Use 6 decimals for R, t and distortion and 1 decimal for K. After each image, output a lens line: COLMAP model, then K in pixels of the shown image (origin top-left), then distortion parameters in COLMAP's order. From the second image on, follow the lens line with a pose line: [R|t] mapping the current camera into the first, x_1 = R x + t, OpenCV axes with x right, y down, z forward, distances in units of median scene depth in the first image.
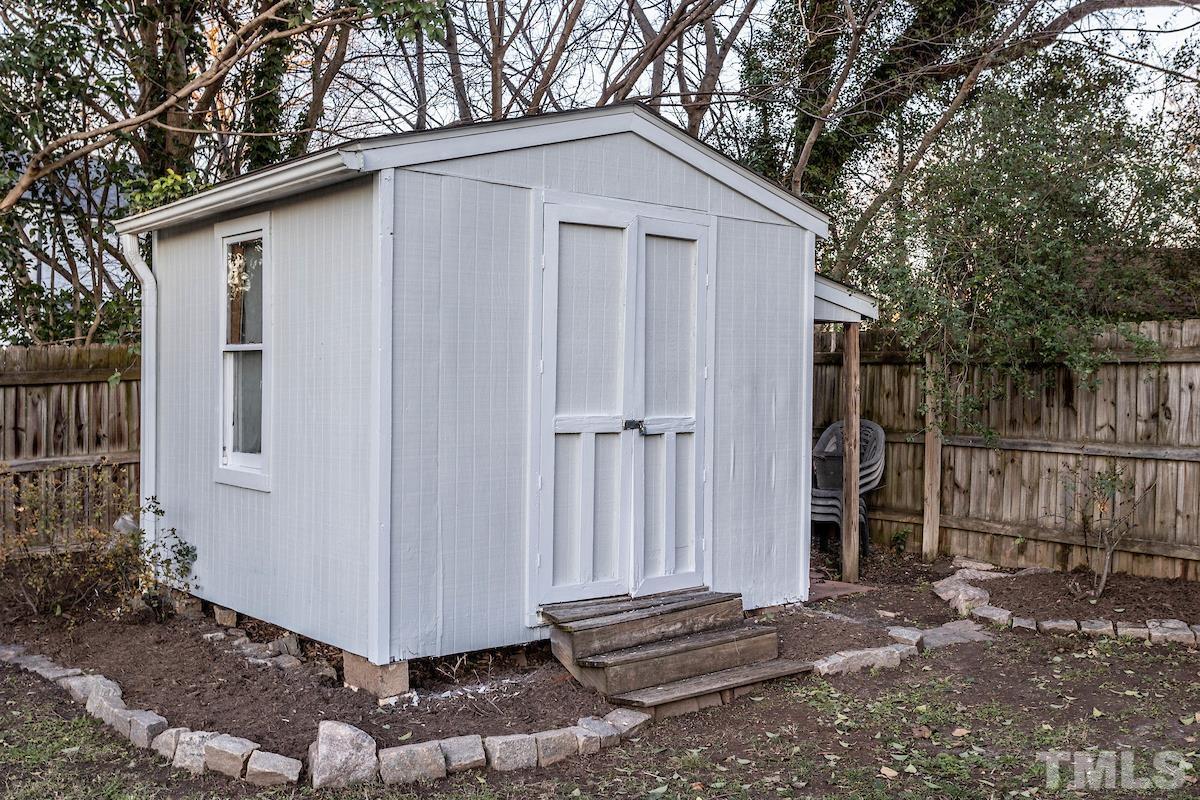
lens RADIAL K [[1241.9, 0, 600.0], [0, 1241.9, 400.0], [0, 0, 1]] dist [-0.000653, -0.000662]
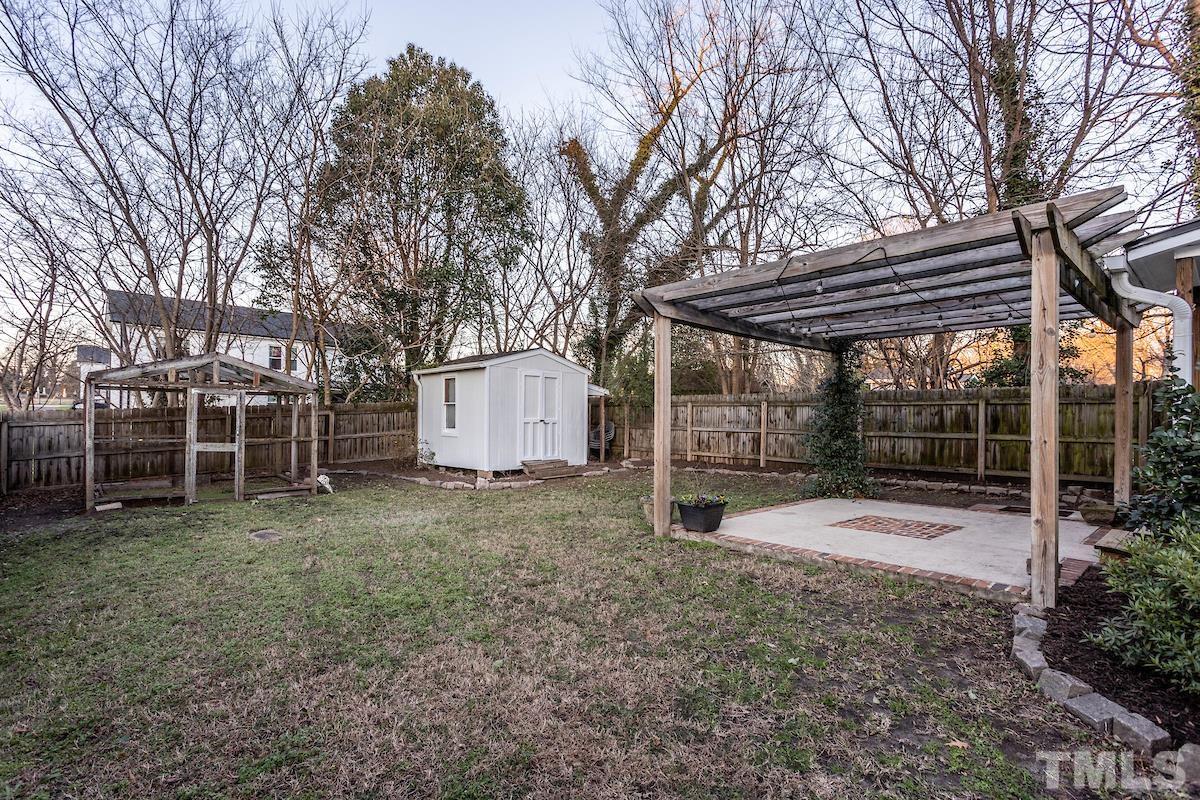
lens RADIAL K [[579.6, 0, 600.0], [0, 579.6, 400.0], [0, 0, 1]] dist [-0.000673, -0.000090]
pose [[0.995909, -0.001753, 0.090344, 0.039970], [0.004697, 0.999465, -0.032383, 0.010733], [-0.090238, 0.032674, 0.995384, -0.948234]]
